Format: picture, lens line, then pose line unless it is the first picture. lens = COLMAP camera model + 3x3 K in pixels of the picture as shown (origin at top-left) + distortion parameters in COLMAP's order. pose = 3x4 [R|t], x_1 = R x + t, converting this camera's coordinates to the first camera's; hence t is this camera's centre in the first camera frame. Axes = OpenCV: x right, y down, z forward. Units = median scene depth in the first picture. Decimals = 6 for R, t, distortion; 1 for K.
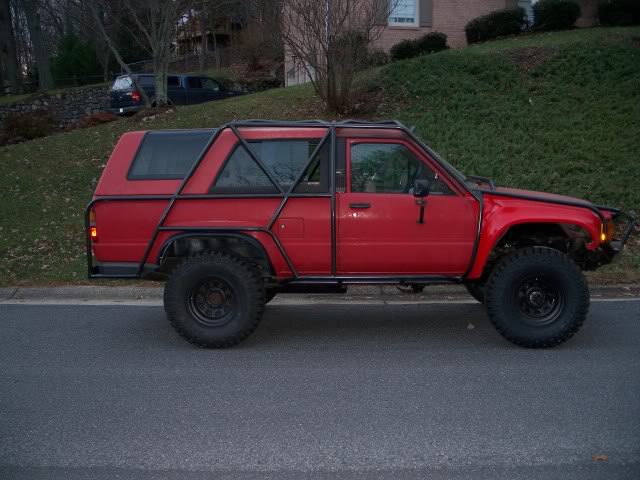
lens RADIAL K [[690.1, 0, 320.0], [0, 690.1, 240.0], [0, 0, 1]] dist [-0.295486, 0.466090]
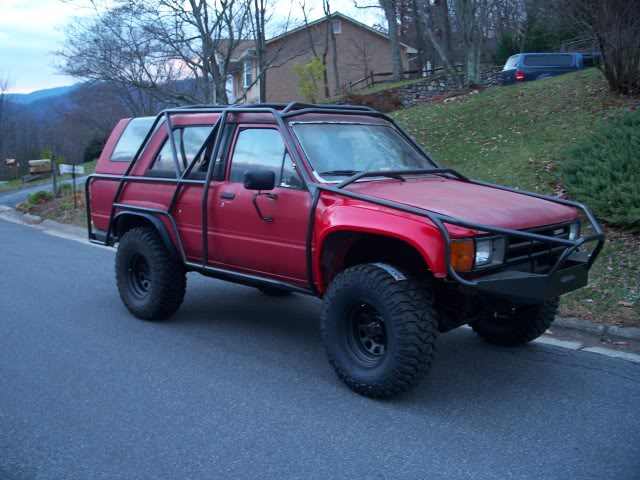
lens RADIAL K [[690.1, 0, 320.0], [0, 690.1, 240.0], [0, 0, 1]] dist [-0.295486, 0.466090]
pose [[0.754930, 0.102140, -0.647803, 0.749384], [-0.083825, 0.994723, 0.059152, -0.053589], [0.650427, 0.009647, 0.759508, 0.362622]]
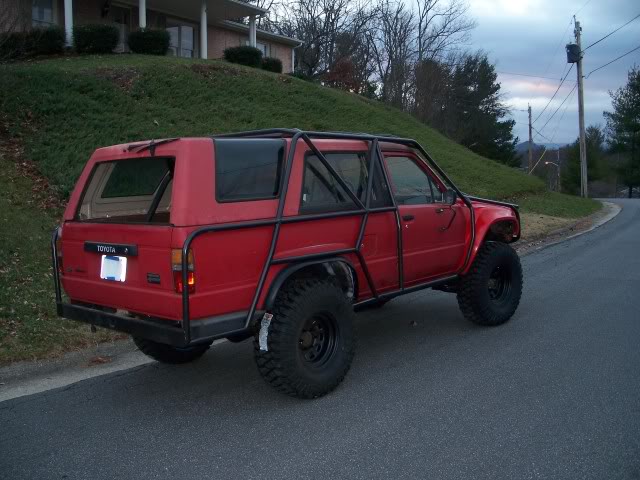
lens RADIAL K [[690.1, 0, 320.0], [0, 690.1, 240.0], [0, 0, 1]] dist [-0.295486, 0.466090]
pose [[0.619452, -0.086469, 0.780258, -0.804351], [0.118867, 0.992787, 0.015652, -0.046771], [-0.775983, 0.083051, 0.625262, 0.453843]]
